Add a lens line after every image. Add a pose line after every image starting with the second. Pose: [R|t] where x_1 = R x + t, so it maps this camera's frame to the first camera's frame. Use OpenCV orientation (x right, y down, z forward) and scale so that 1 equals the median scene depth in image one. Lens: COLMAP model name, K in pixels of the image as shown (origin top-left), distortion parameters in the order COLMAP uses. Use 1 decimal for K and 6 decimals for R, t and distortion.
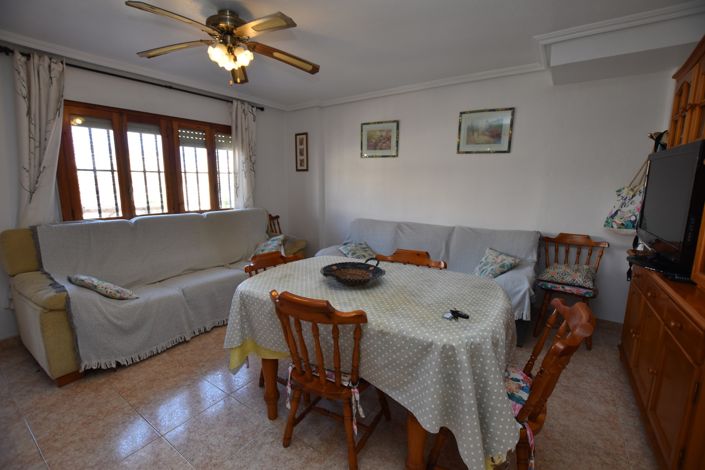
lens RADIAL K [[314.6, 0, 352.3], [0, 314.6, 232.5], [0, 0, 1]] dist [-0.022277, 0.000283]
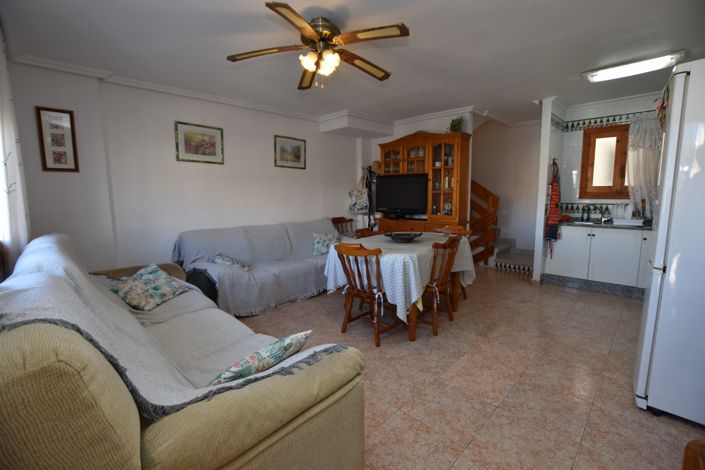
lens RADIAL K [[314.6, 0, 352.6], [0, 314.6, 234.5], [0, 0, 1]] dist [-0.022277, 0.000283]
pose [[0.179904, -0.128196, 0.975295, -0.799813], [0.170534, 0.980523, 0.097426, -0.044945], [-0.968789, 0.148794, 0.198262, 0.427146]]
